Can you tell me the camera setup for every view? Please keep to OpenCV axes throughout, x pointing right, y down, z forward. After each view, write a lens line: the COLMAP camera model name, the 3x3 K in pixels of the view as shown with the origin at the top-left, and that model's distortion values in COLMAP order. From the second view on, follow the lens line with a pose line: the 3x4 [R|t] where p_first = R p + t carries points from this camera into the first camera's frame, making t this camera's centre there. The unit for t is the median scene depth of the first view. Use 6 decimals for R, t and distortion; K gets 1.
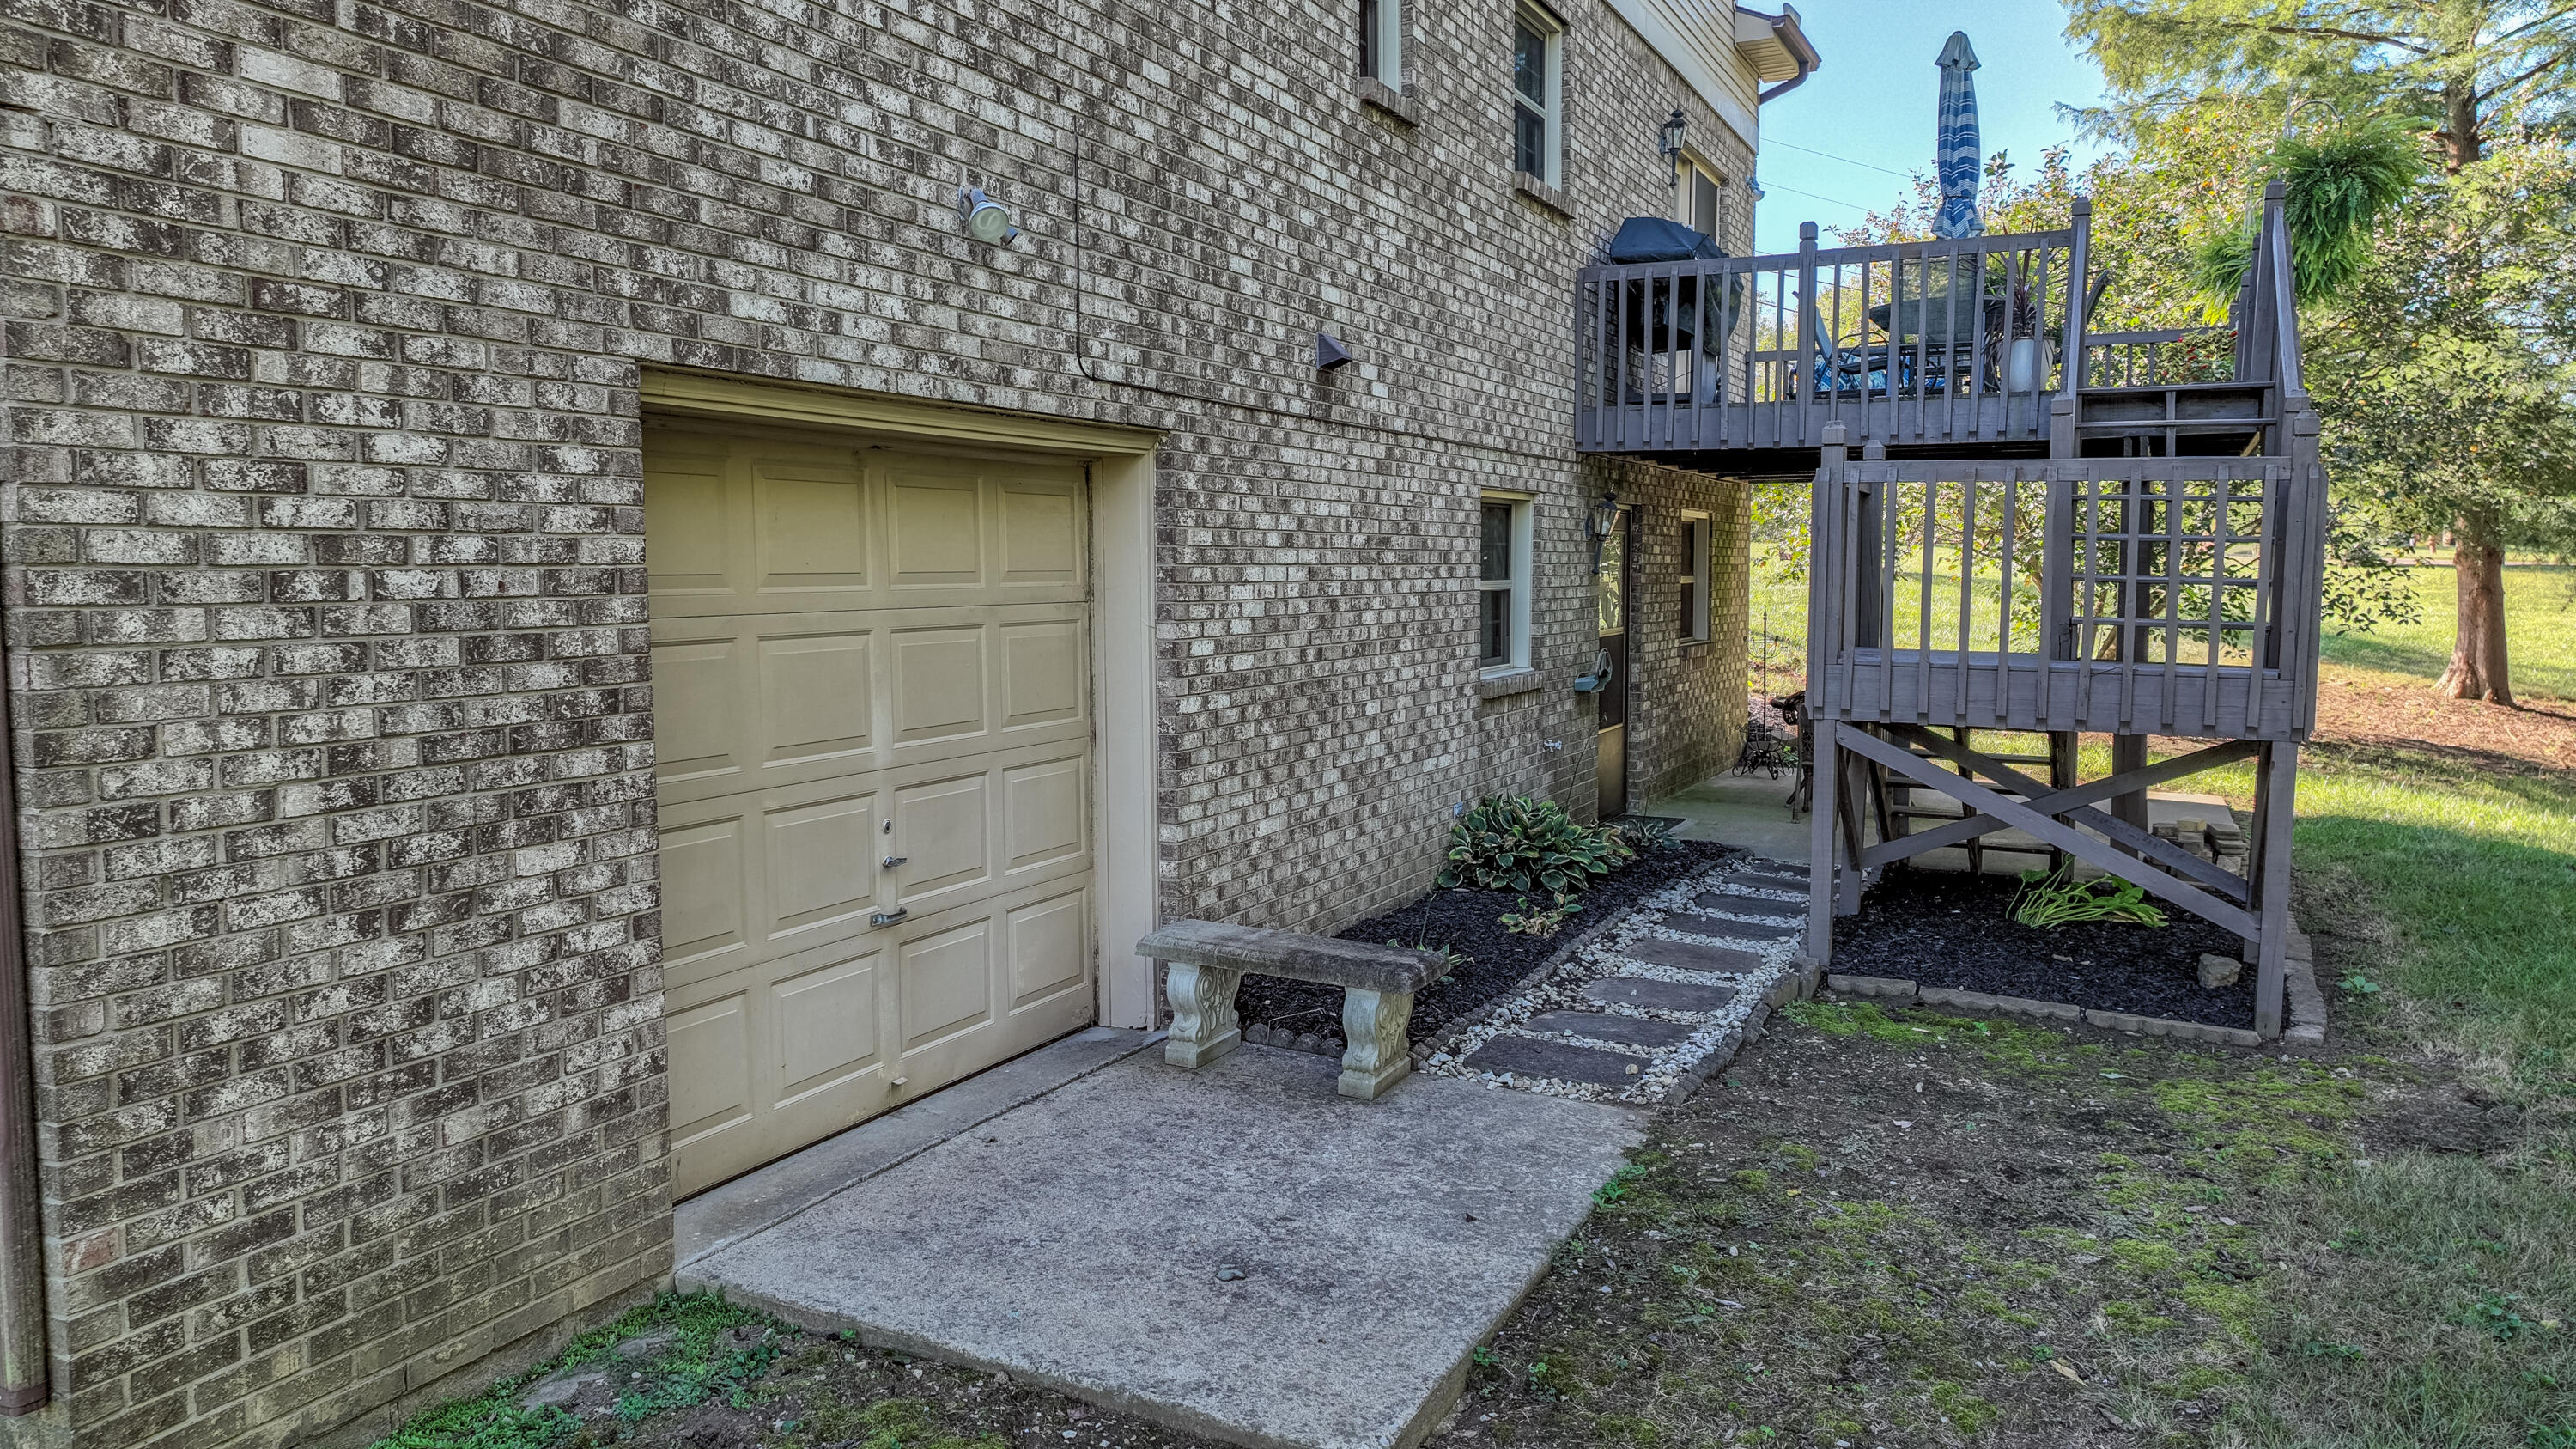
lens RADIAL K [[1814.3, 0, 1286.7], [0, 1814.3, 705.3], [0, 0, 1]] dist [0.012617, -0.006540]
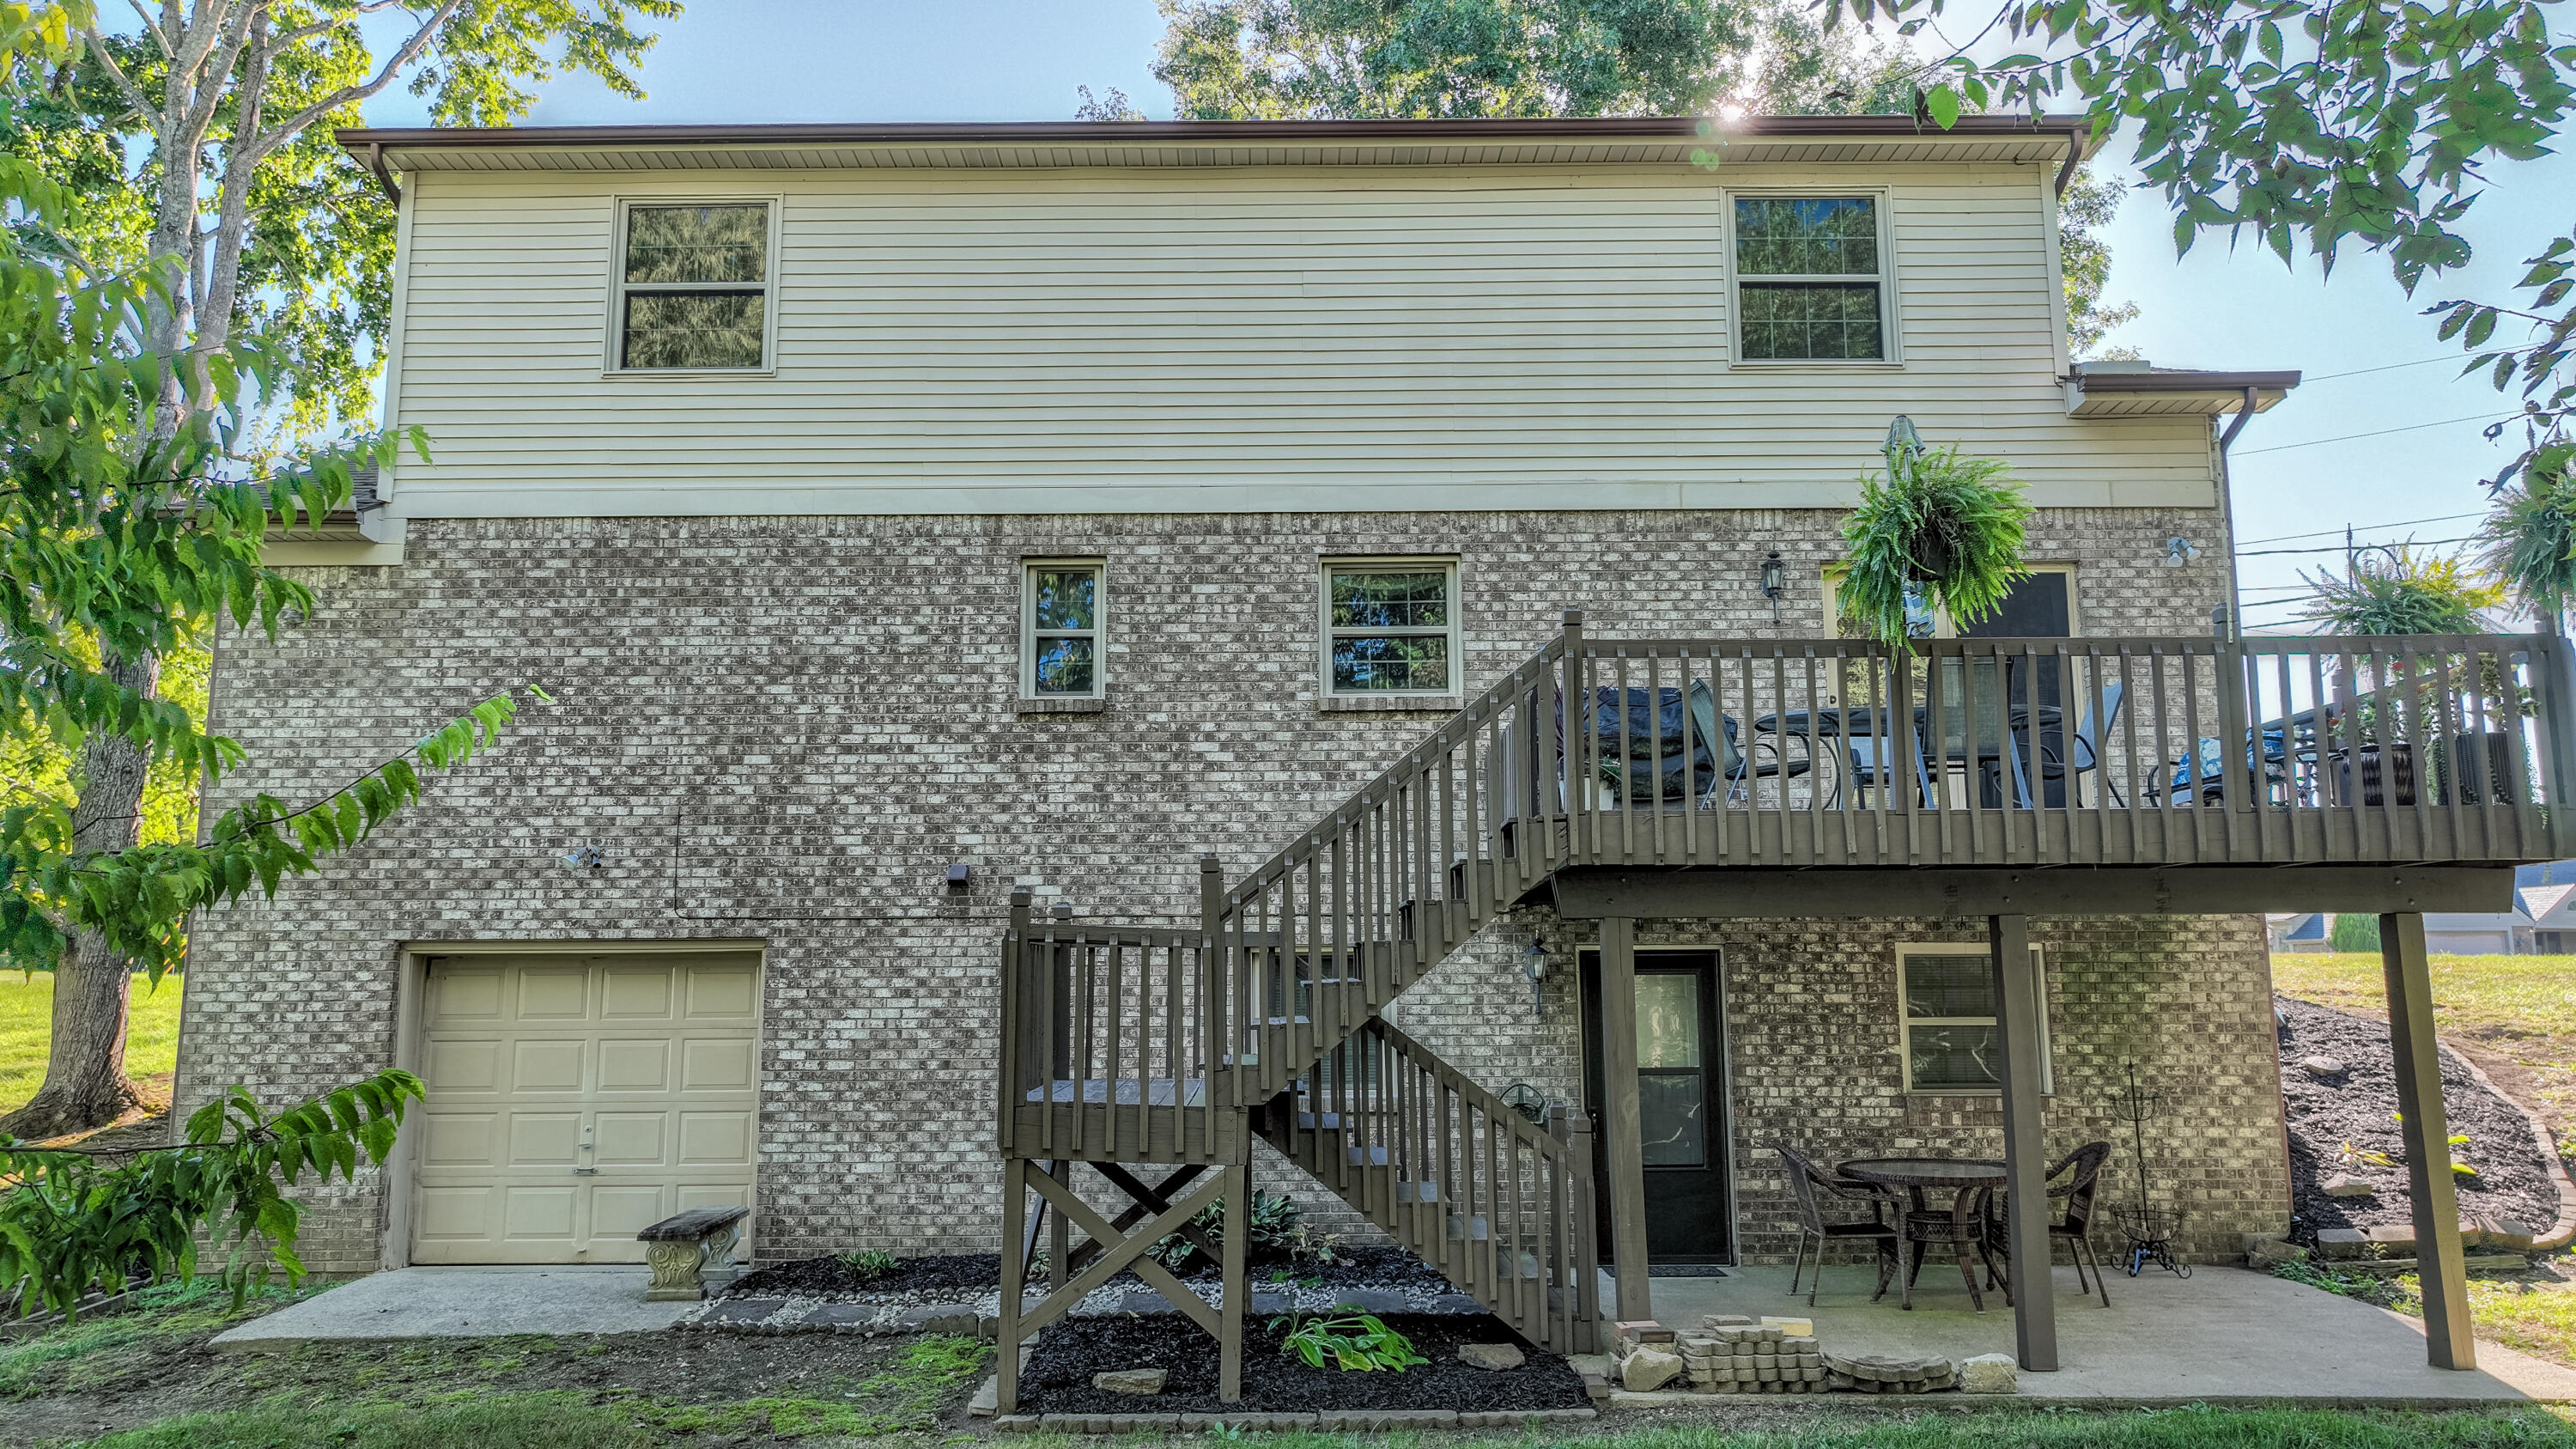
lens RADIAL K [[1814.3, 0, 1277.9], [0, 1814.3, 707.5], [0, 0, 1]] dist [0.012617, -0.006540]
pose [[0.427526, -0.144532, -0.892374, 2.221418], [-0.065600, 0.979574, -0.190084, -0.071172], [0.901620, 0.139806, 0.409312, 0.785109]]
